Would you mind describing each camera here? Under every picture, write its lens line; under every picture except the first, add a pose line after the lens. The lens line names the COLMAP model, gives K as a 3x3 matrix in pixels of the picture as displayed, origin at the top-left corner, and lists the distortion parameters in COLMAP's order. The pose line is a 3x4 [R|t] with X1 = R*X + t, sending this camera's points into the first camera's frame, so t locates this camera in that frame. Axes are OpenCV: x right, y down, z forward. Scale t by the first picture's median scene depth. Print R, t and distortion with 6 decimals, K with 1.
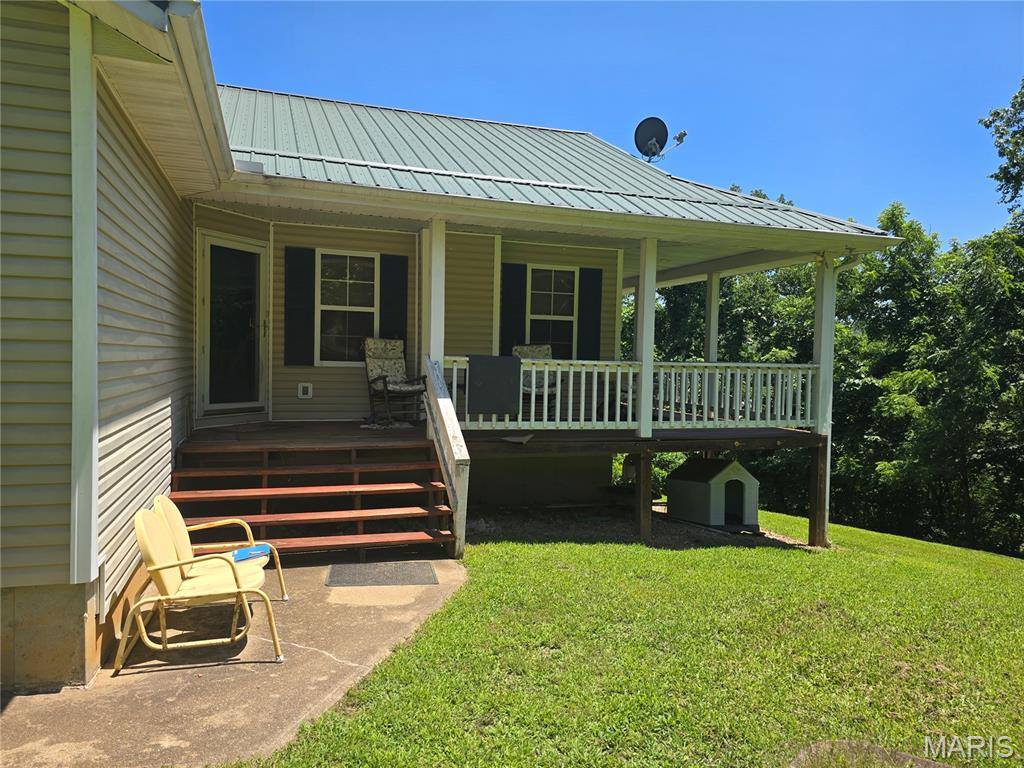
lens RADIAL K [[696.7, 0, 514.4], [0, 696.7, 382.6], [0, 0, 1]] dist [0.049833, -0.013597]
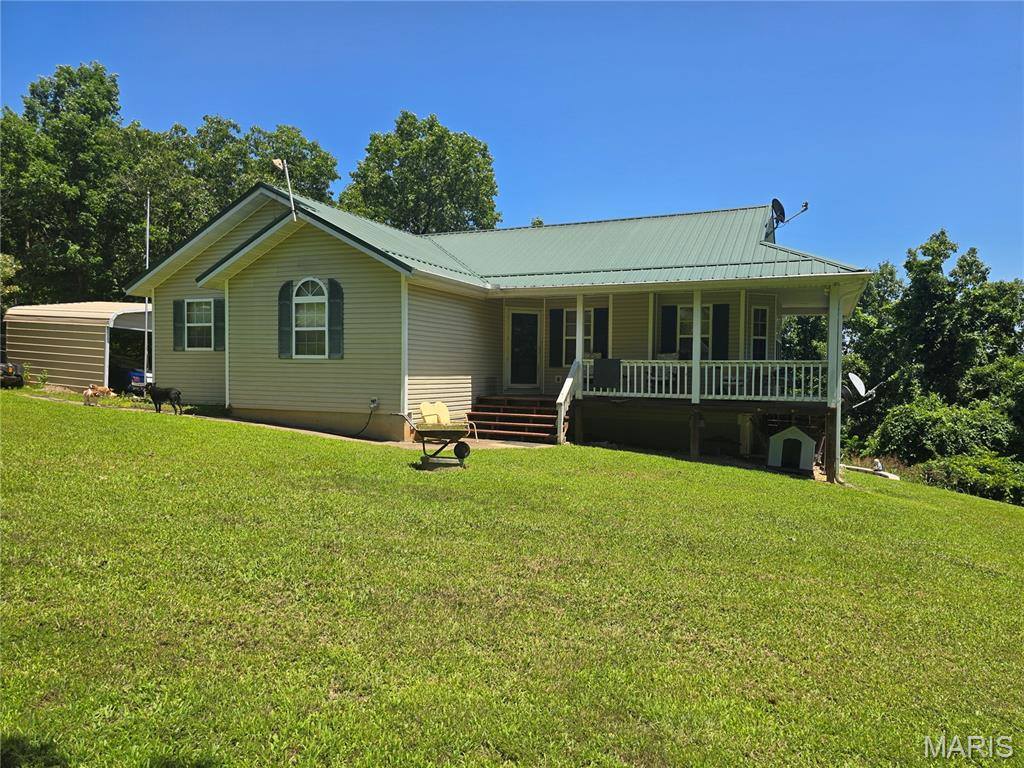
lens RADIAL K [[696.7, 0, 515.7], [0, 696.7, 383.8], [0, 0, 1]] dist [0.049833, -0.013597]
pose [[0.725882, -0.001300, -0.687818, 1.058168], [-0.014873, 0.999735, -0.017586, 0.066099], [0.687658, 0.022995, 0.725671, -0.581526]]
